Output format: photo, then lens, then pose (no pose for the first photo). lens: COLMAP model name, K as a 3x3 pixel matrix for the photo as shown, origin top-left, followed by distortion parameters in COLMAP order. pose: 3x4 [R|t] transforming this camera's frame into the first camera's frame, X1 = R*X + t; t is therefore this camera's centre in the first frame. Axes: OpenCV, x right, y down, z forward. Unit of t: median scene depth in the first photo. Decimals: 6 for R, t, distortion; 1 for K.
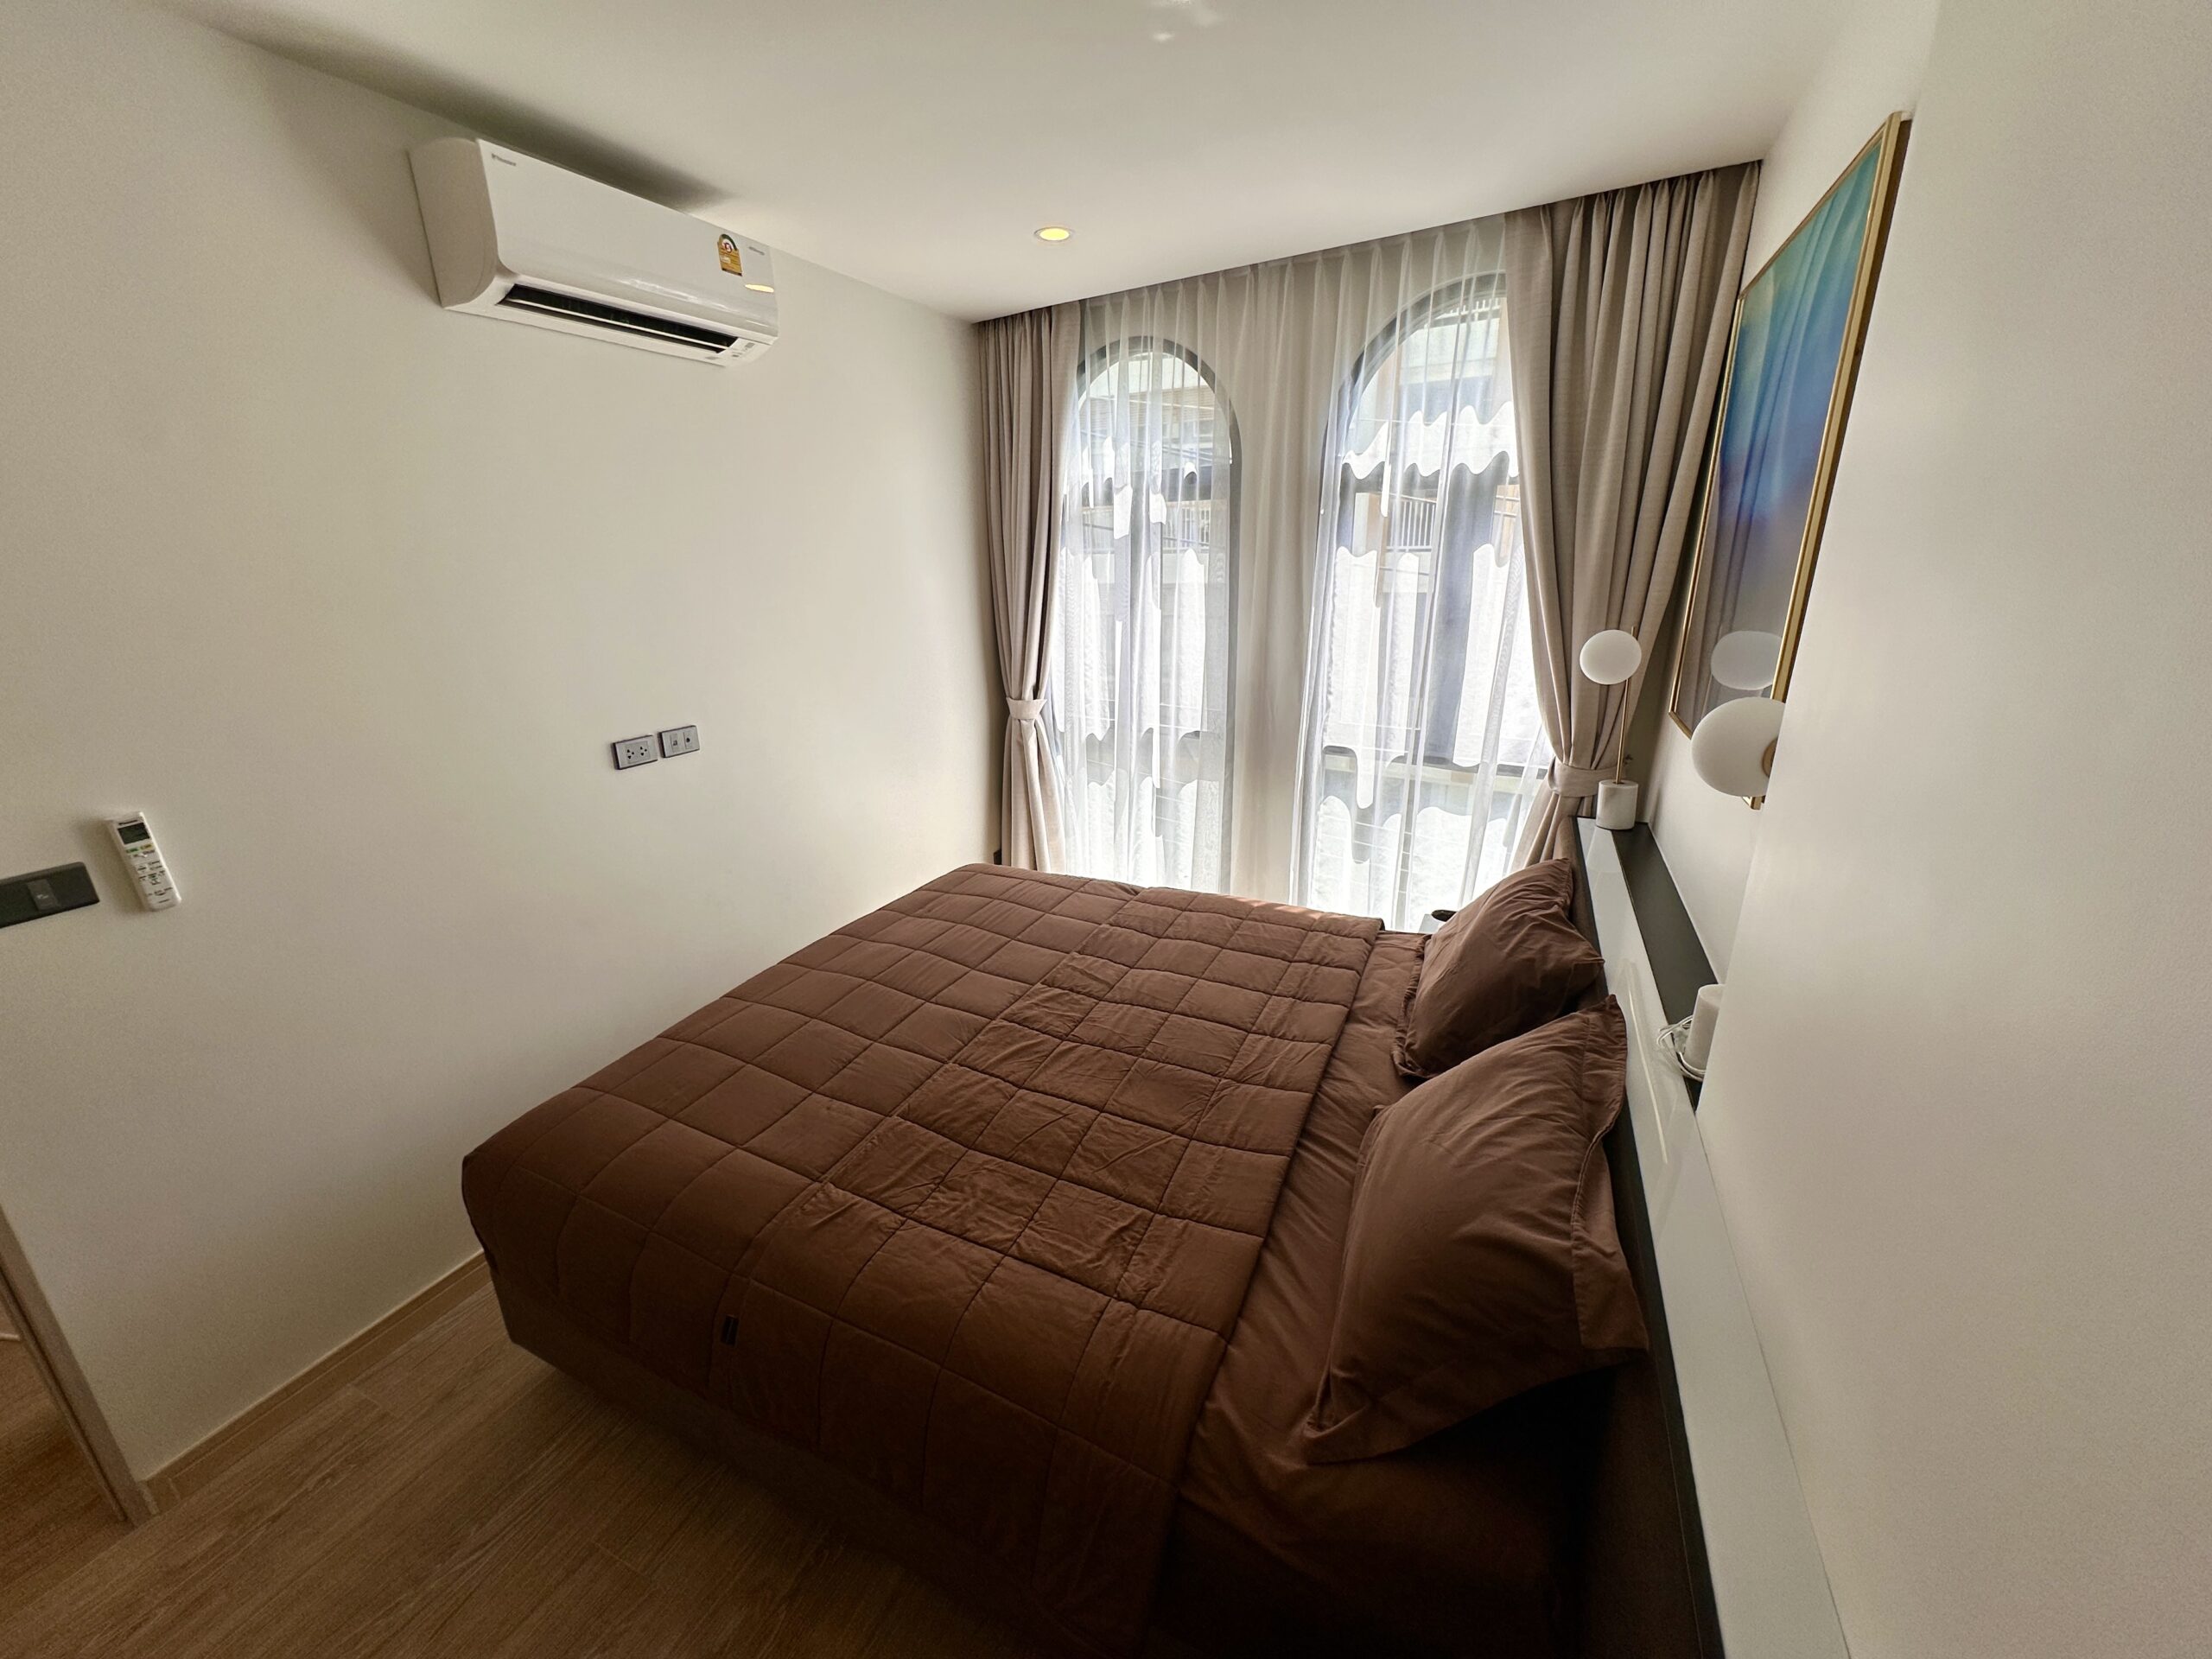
lens RADIAL K [[909.4, 0, 1103.2], [0, 909.4, 826.4], [0, 0, 1]] dist [0.001231, 0.000159]
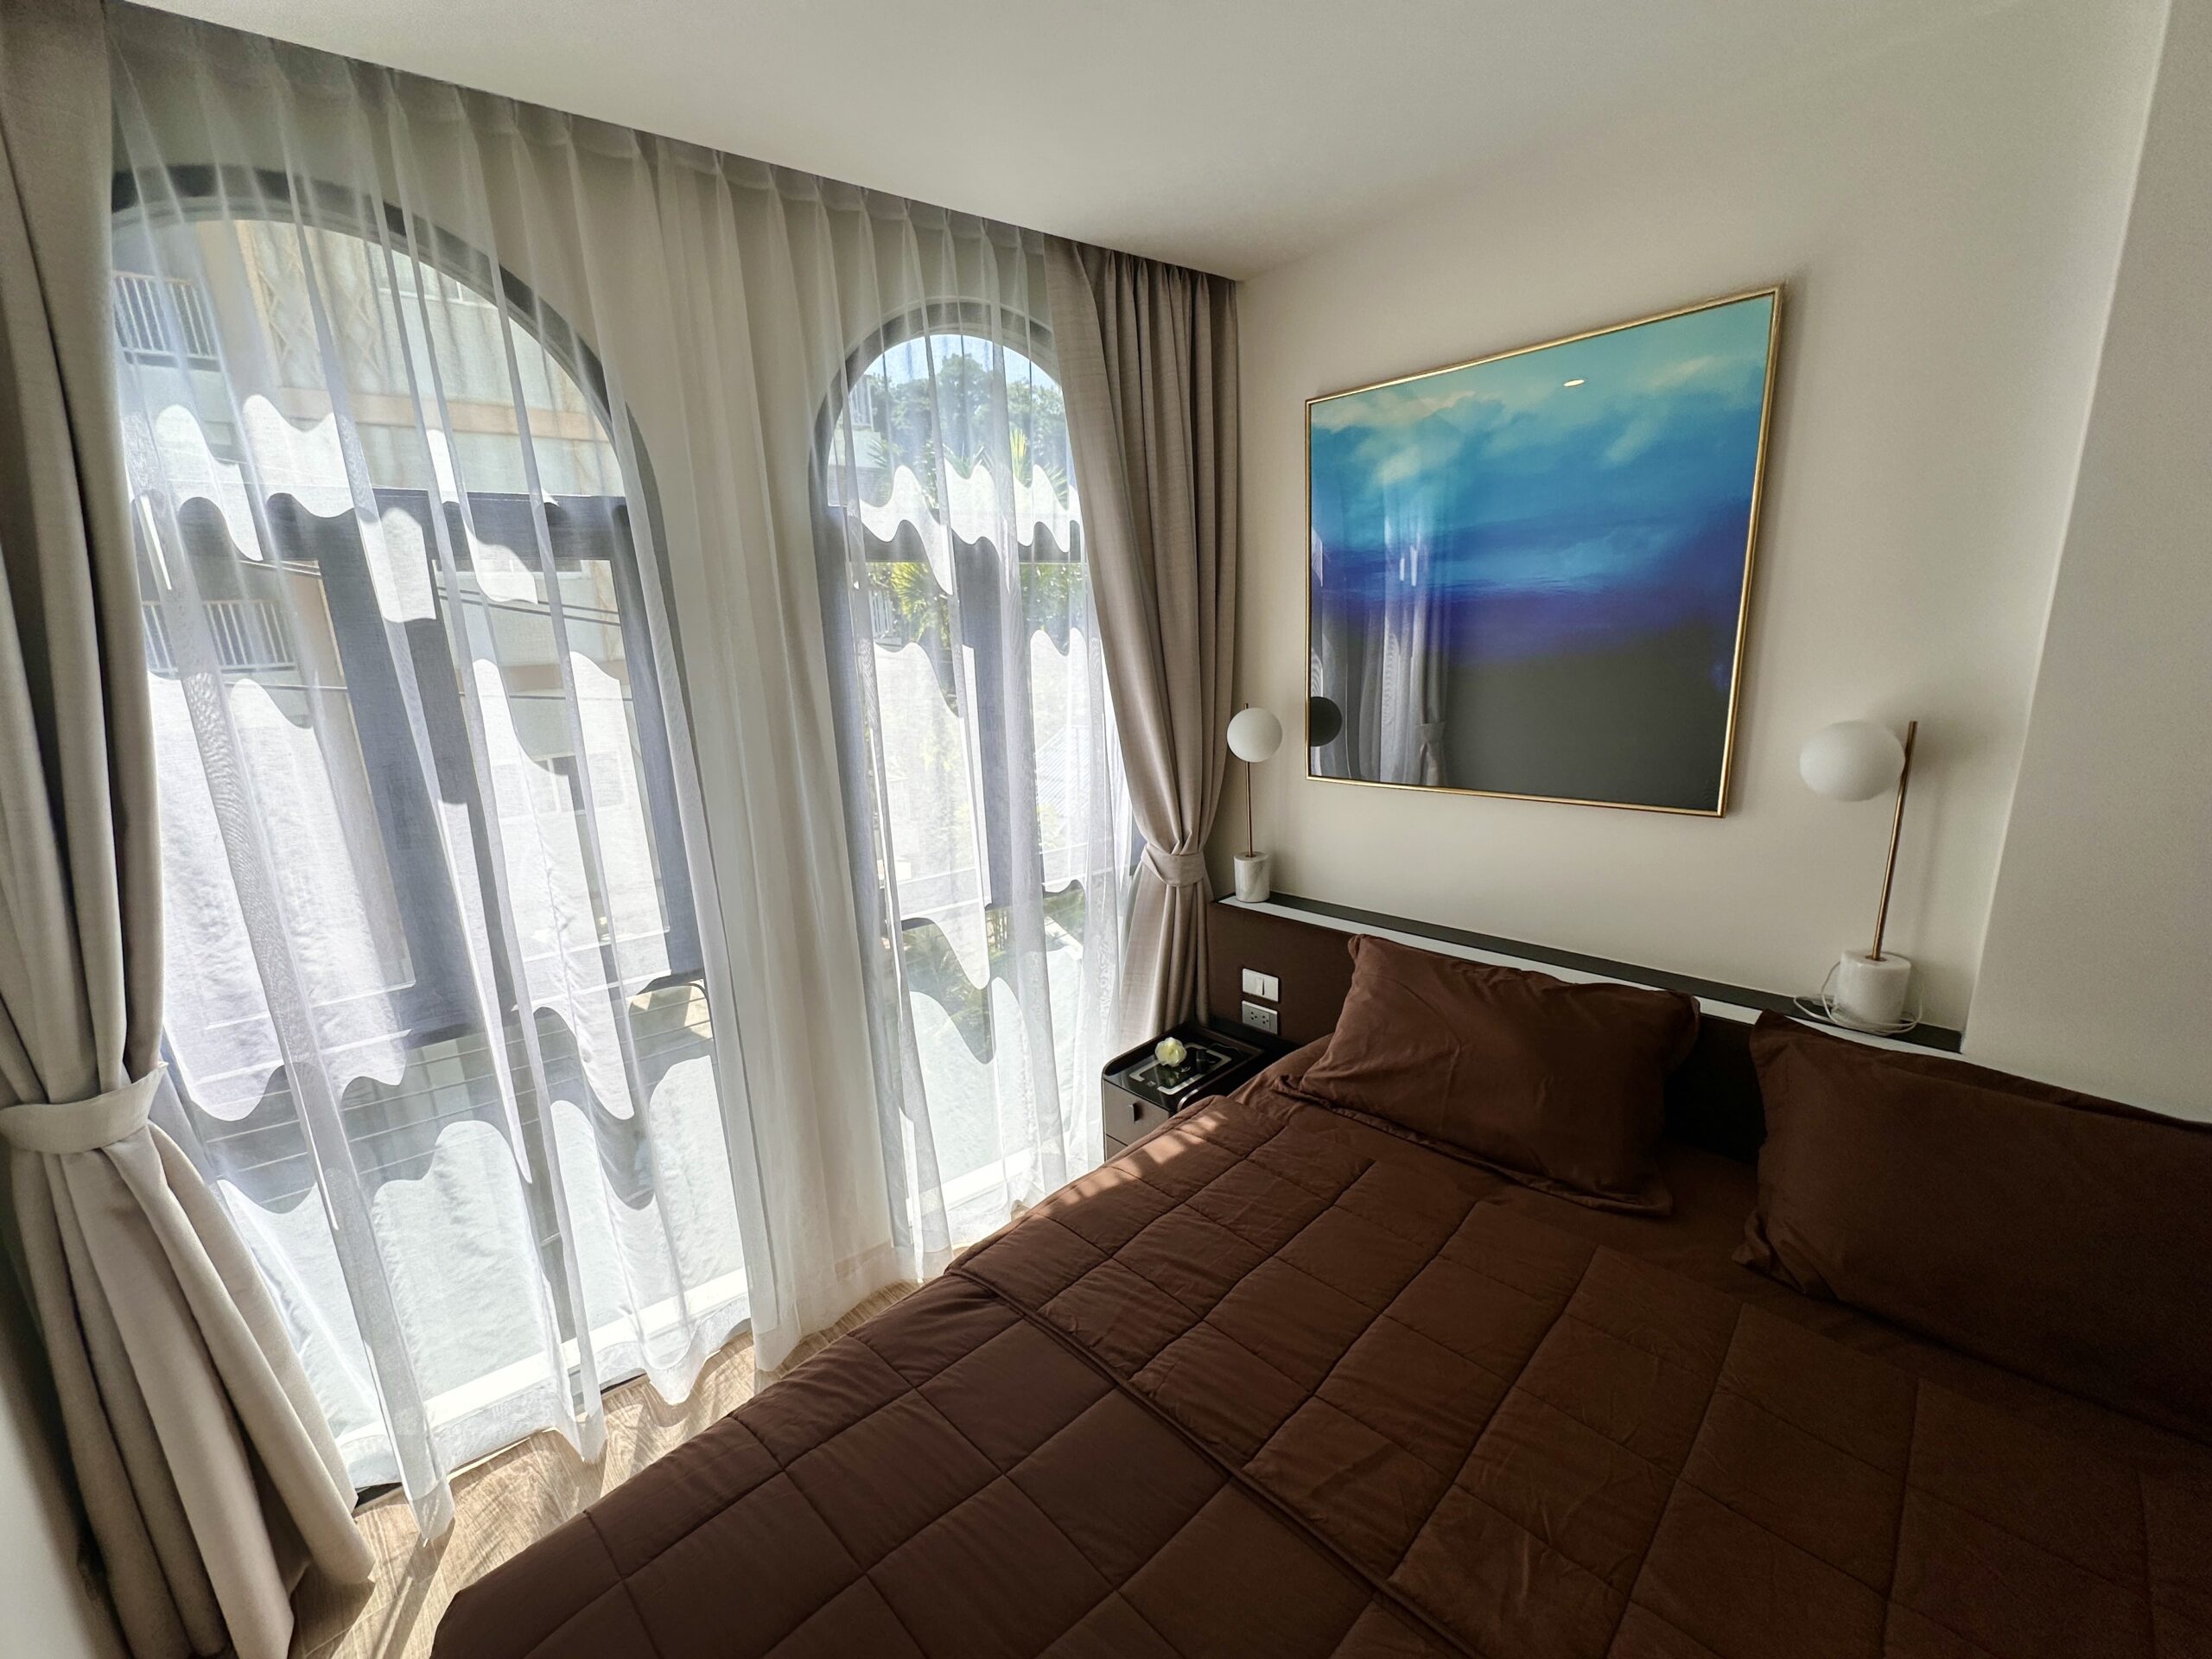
lens RADIAL K [[898.9, 0, 1092.1], [0, 898.9, 830.3], [0, 0, 1]] dist [0.023673, 0.000580]
pose [[0.337377, -0.205497, 0.918666, -0.366537], [0.317120, 0.943653, 0.094625, -0.202594], [-0.886347, 0.259403, 0.383534, 0.695840]]
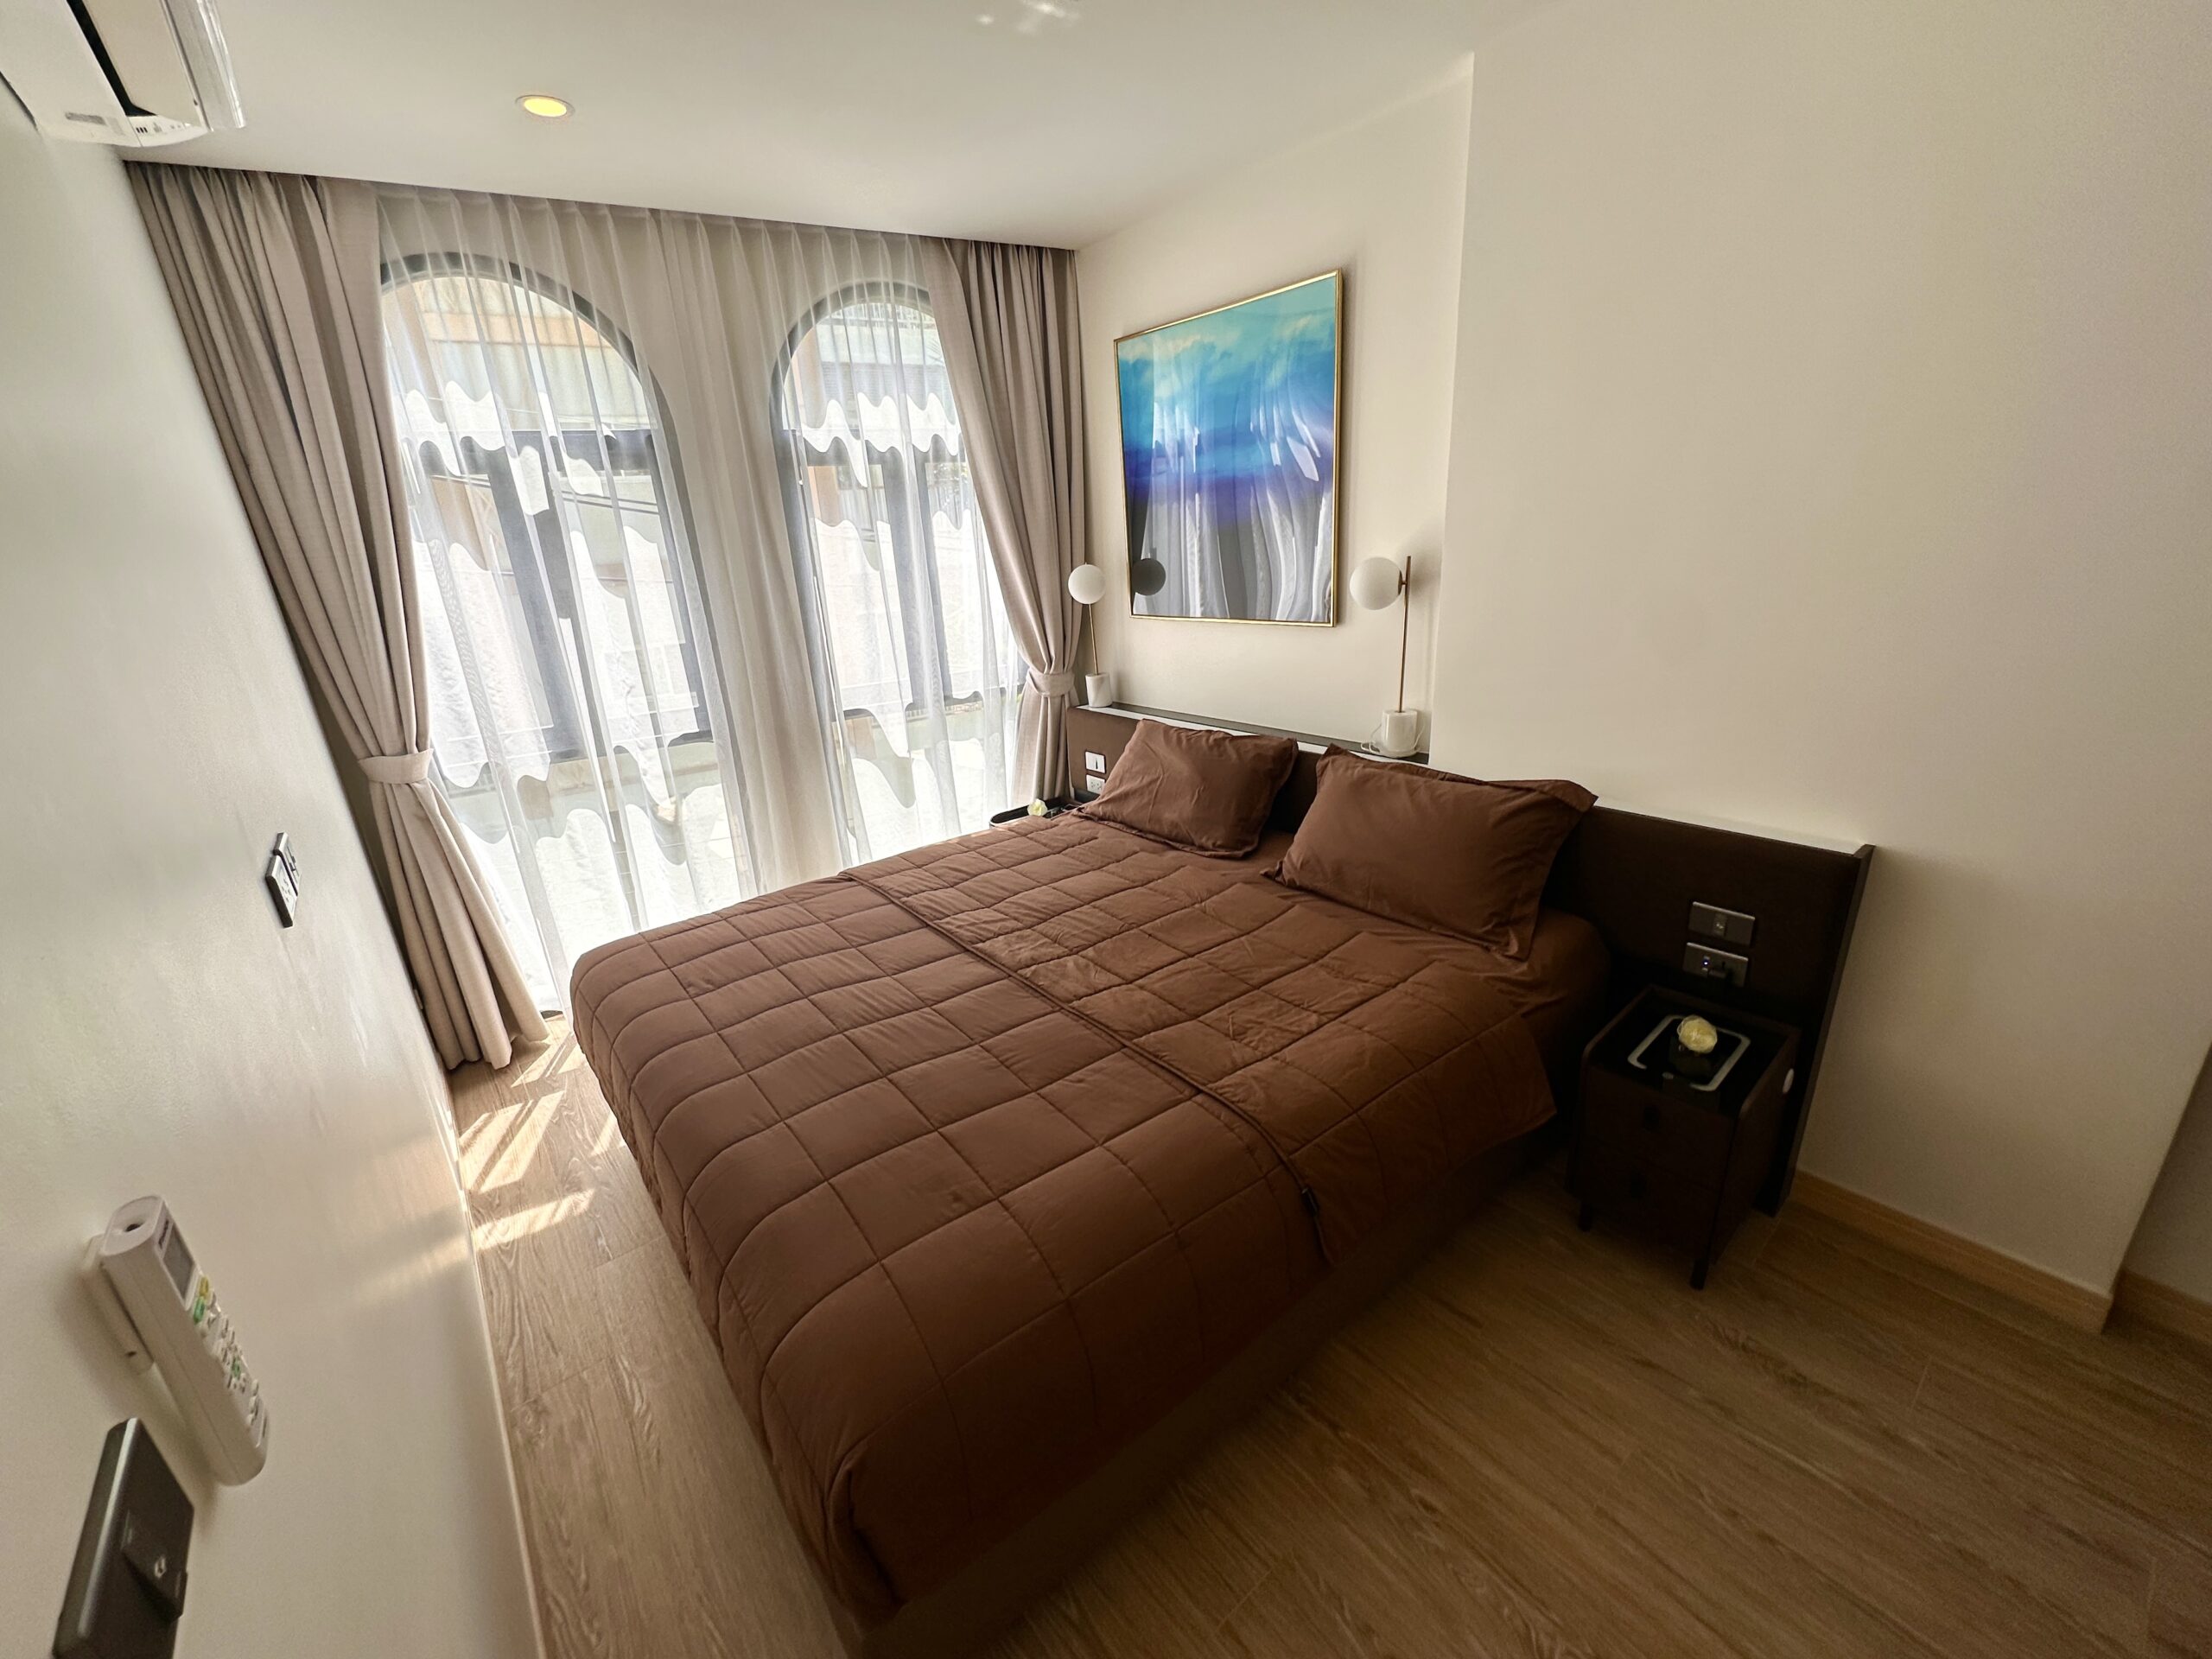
lens RADIAL K [[920.3, 0, 1106.0], [0, 920.3, 829.5], [0, 0, 1]] dist [0.008494, 0.000328]
pose [[0.423816, -0.293831, 0.856763, -0.663303], [0.315980, 0.934454, 0.164169, -0.047960], [-0.848844, 0.201142, 0.488882, 0.304689]]
